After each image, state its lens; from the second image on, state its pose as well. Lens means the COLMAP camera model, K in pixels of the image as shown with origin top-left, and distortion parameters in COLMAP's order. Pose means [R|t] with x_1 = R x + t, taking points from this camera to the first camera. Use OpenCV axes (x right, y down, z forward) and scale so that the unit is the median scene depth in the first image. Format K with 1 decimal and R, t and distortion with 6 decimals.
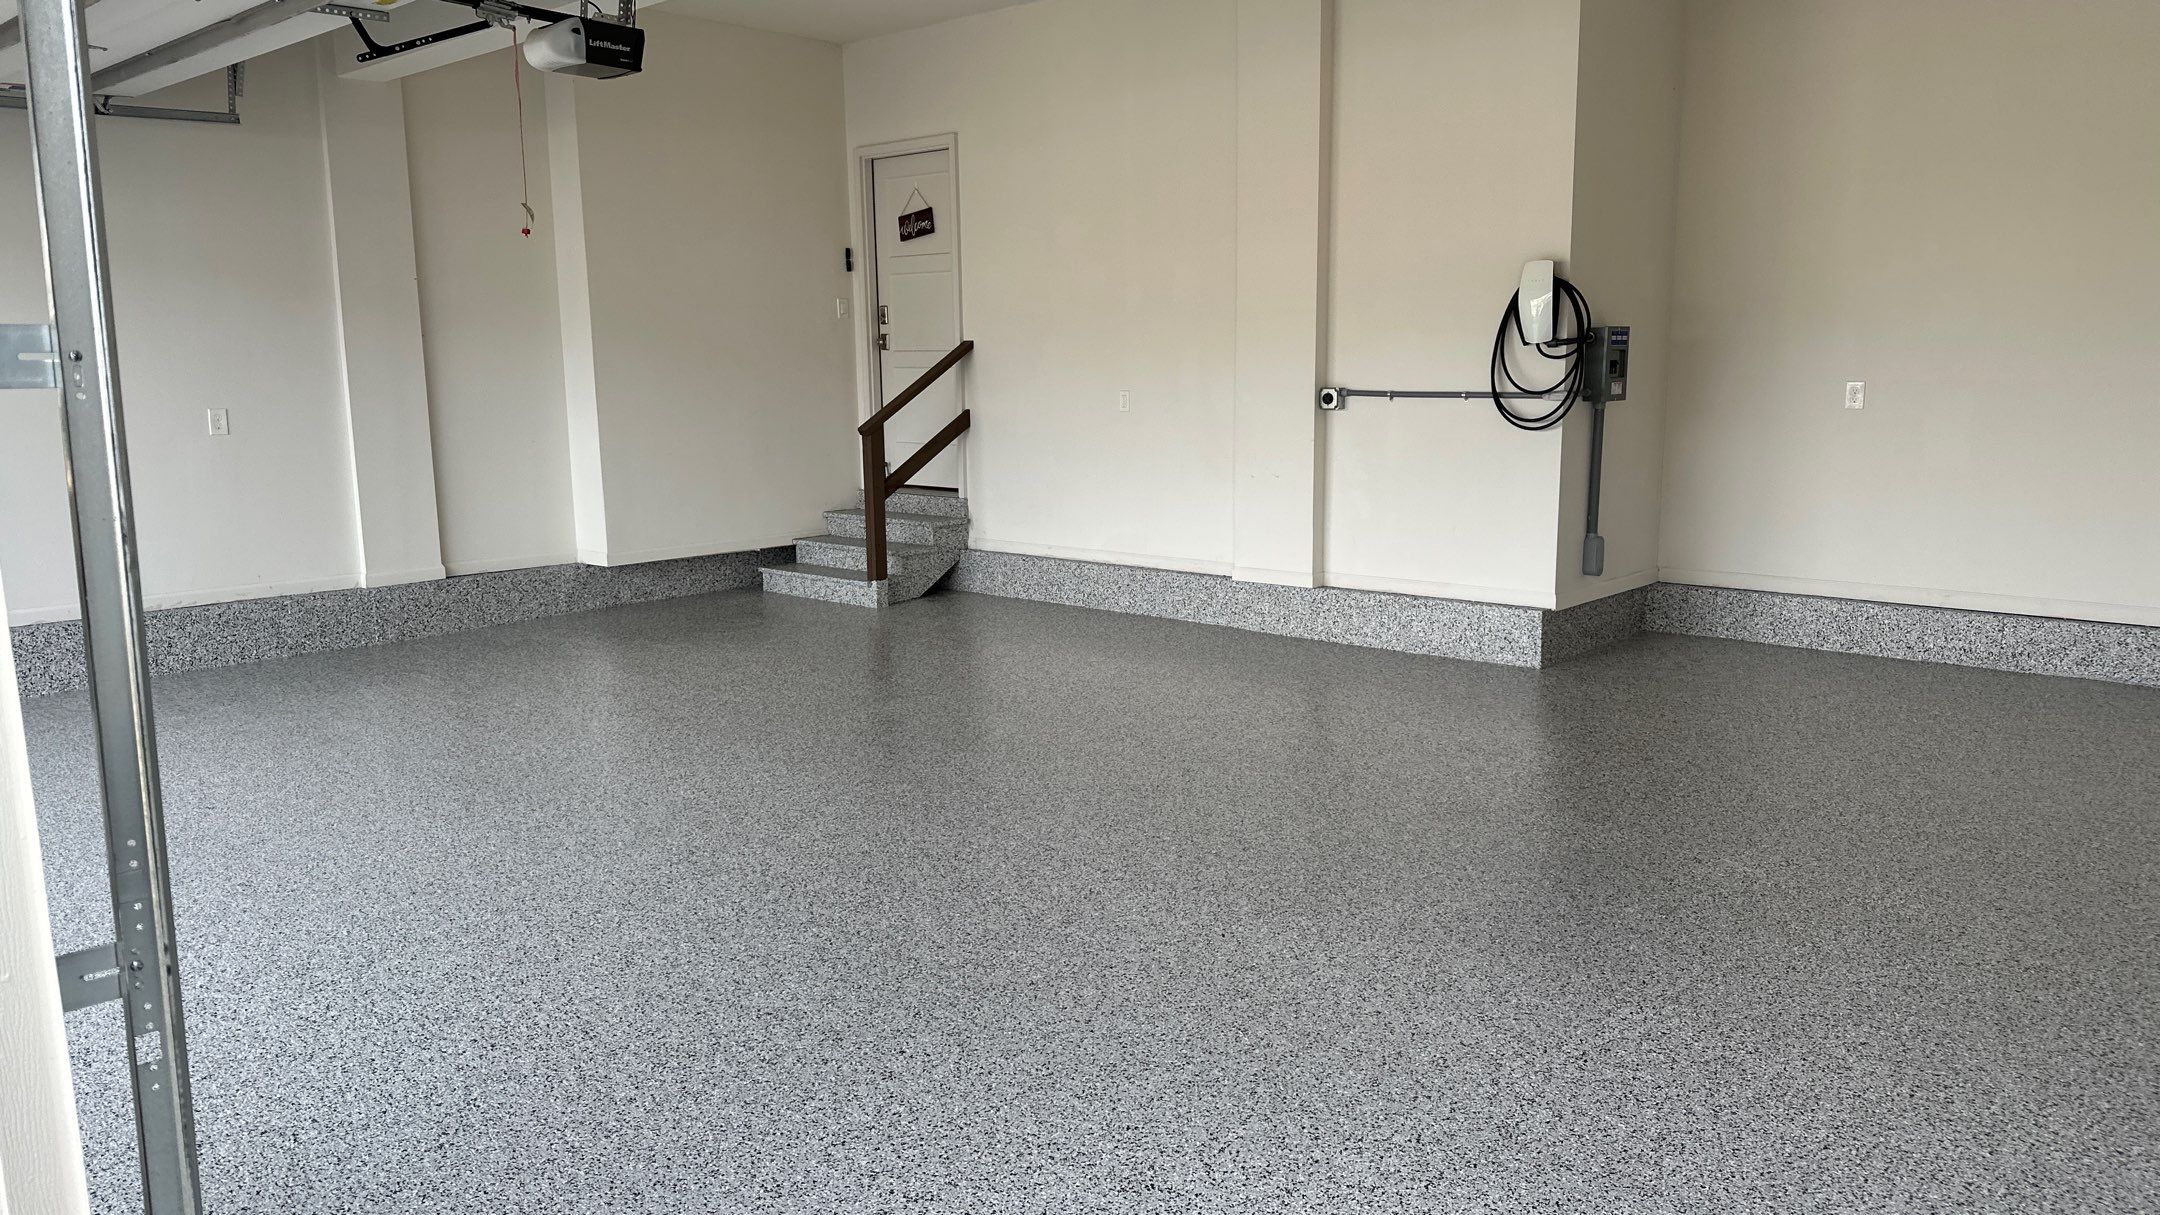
lens RADIAL K [[1505.9, 0, 1085.4], [0, 1505.9, 620.0], [0, 0, 1]] dist [0.134218, -0.227753]
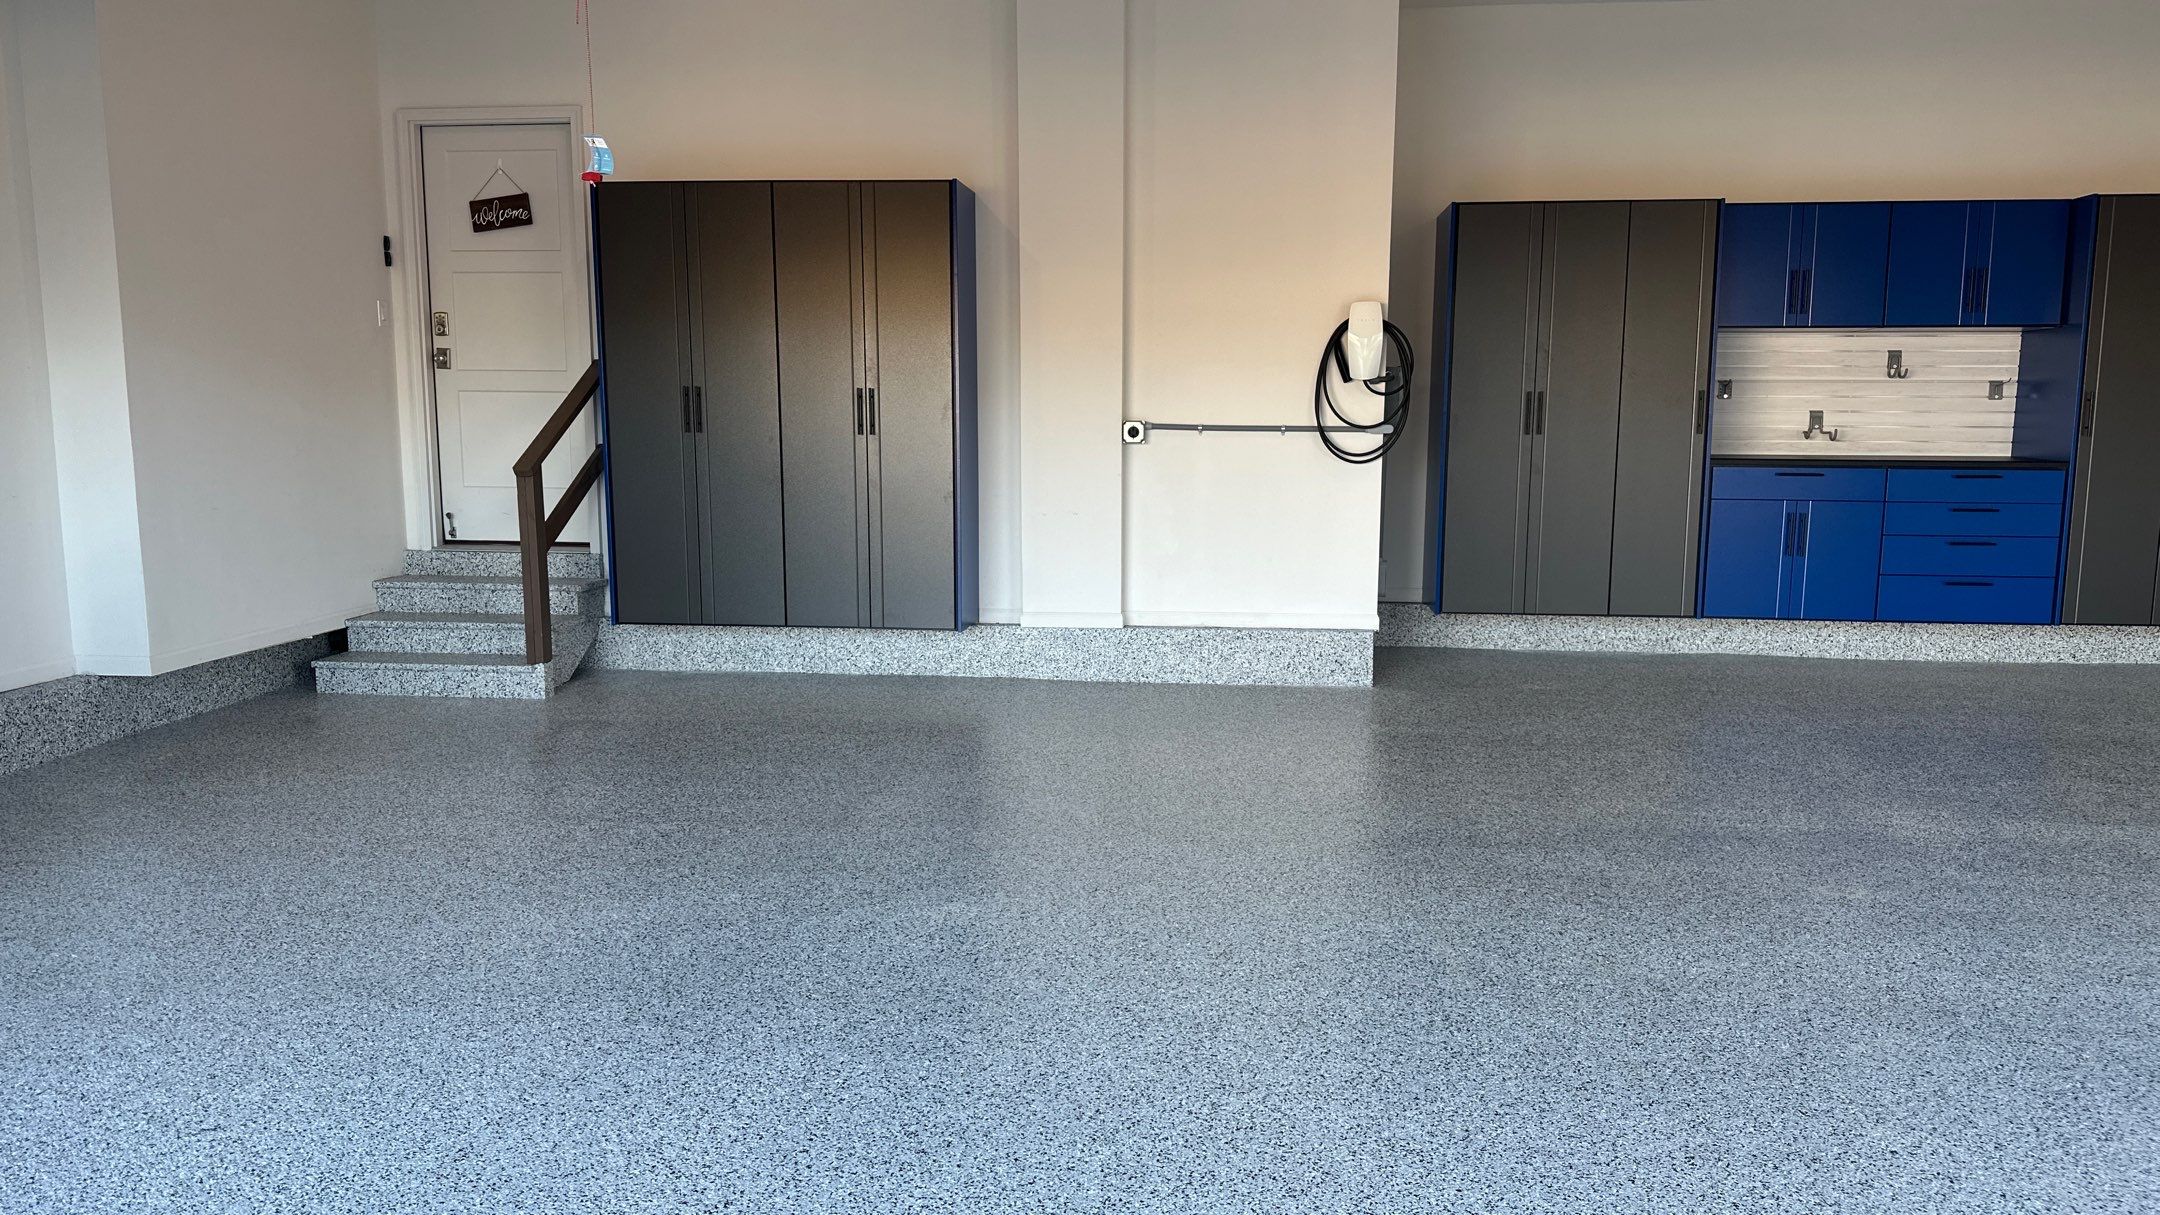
lens RADIAL K [[1505.9, 0, 1085.4], [0, 1505.9, 620.0], [0, 0, 1]] dist [0.134218, -0.227753]
pose [[0.812101, -0.067372, 0.579615, -0.468308], [0.085944, 0.996289, -0.004611, -0.026541], [-0.577153, 0.053559, 0.814878, 0.255300]]
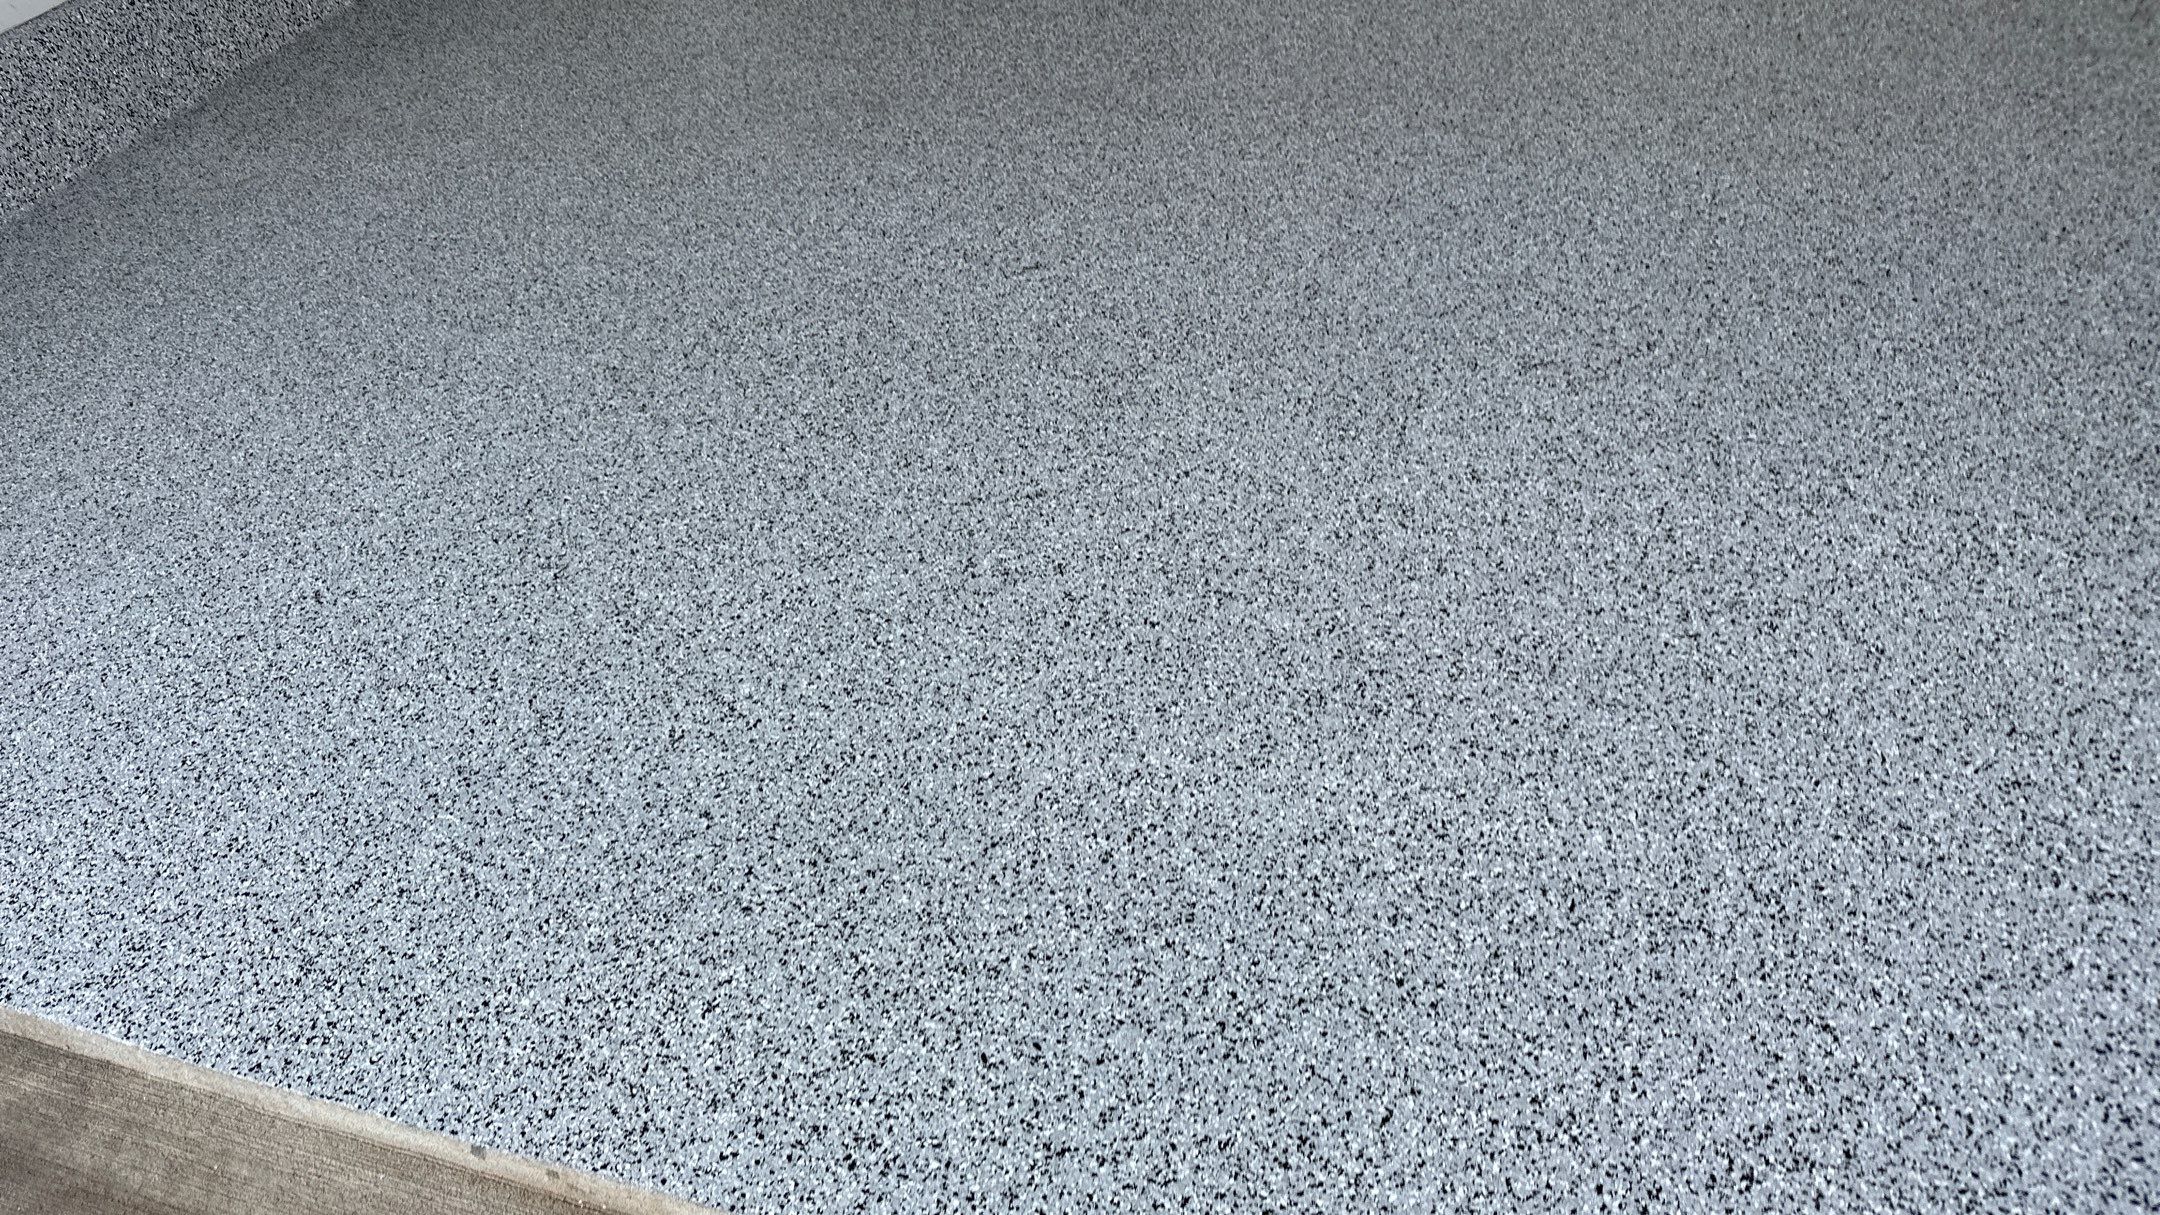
lens RADIAL K [[1490.6, 0, 1113.6], [0, 1490.6, 606.4], [0, 0, 1]] dist [0.060172, -0.080417]
pose [[0.904079, -0.347900, 0.248206, -0.539784], [0.175285, 0.831546, 0.527073, -0.038735], [-0.389763, -0.433009, 0.812765, 0.380531]]
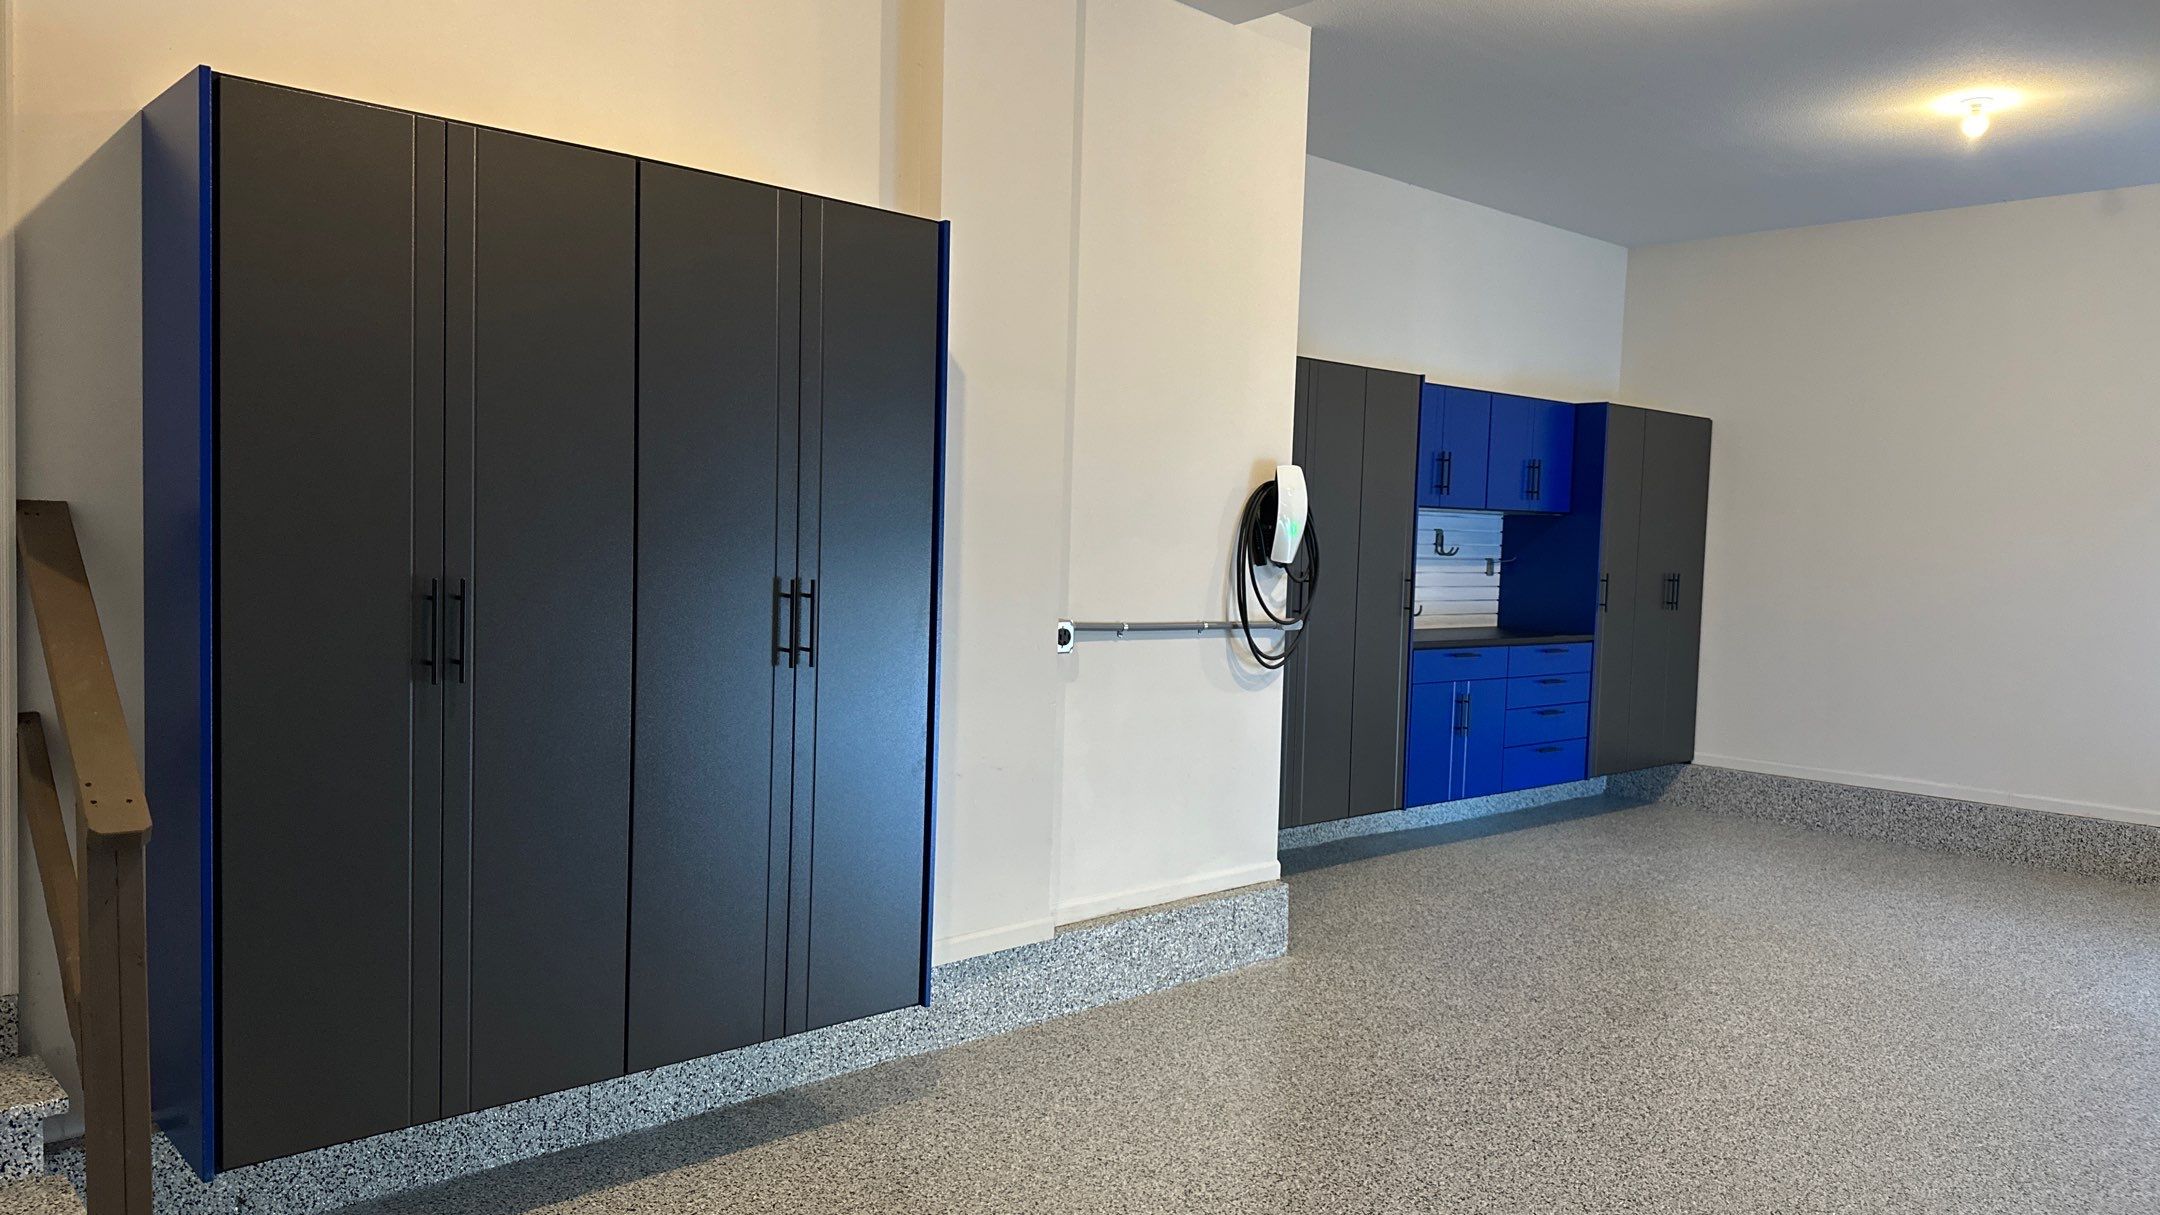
lens RADIAL K [[1492.7, 0, 1078.1], [0, 1492.7, 621.1], [0, 0, 1]] dist [0.079988, -0.135600]
pose [[0.087943, -0.046097, 0.995058, -0.500730], [0.135459, 0.990203, 0.033900, -0.187686], [-0.986872, 0.131808, 0.093326, 1.009919]]
